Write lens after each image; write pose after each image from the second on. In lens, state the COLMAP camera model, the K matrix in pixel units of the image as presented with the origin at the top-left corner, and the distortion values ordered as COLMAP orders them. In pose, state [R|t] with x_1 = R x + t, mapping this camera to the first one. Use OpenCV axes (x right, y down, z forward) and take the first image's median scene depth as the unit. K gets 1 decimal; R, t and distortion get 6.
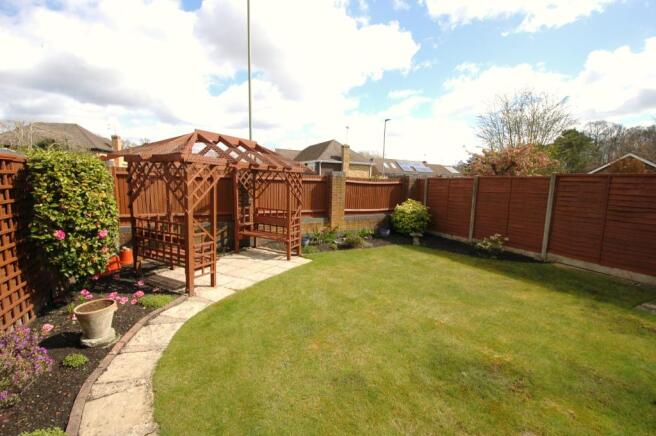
lens RADIAL K [[284.9, 0, 328.0], [0, 284.9, 218.0], [0, 0, 1]] dist [-0.007572, -0.000305]
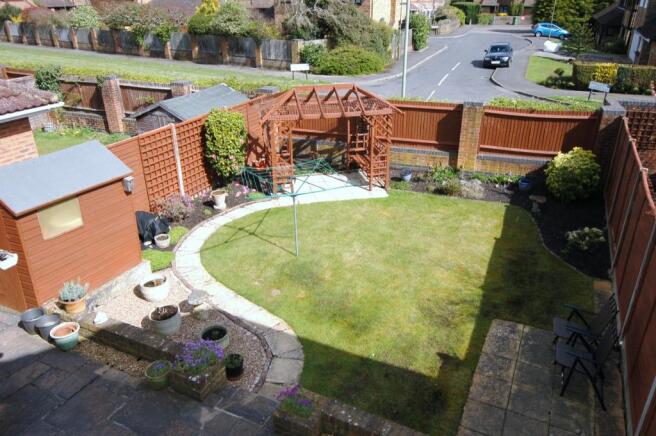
lens RADIAL K [[494.3, 0, 328.0], [0, 494.3, 218.0], [0, 0, 1]] dist [0.070173, -0.000062]
pose [[0.657853, 0.295406, -0.692795, 1.206229], [-0.071052, 0.940108, 0.333390, -0.416047], [0.749787, -0.170097, 0.639442, -0.430785]]
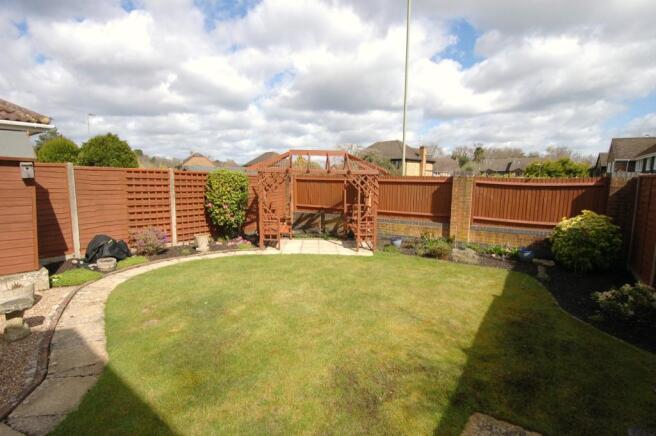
lens RADIAL K [[312.2, 0, 328.0], [0, 312.2, 218.0], [0, 0, 1]] dist [-0.000480, -0.001199]
pose [[0.493577, 0.086576, -0.865382, 0.907090], [-0.109337, 0.993315, 0.037014, -0.019097], [0.862802, 0.076349, 0.499744, 0.279082]]
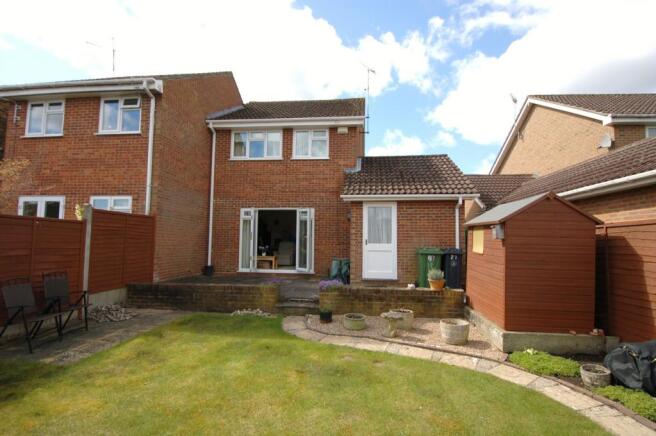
lens RADIAL K [[327.5, 0, 328.0], [0, 327.5, 218.0], [0, 0, 1]] dist [0.000129, 0.000031]
pose [[-0.871798, -0.013560, 0.489678, -0.094116], [0.025572, 0.996994, 0.073135, -0.127478], [-0.489197, 0.076281, -0.868831, 0.939955]]
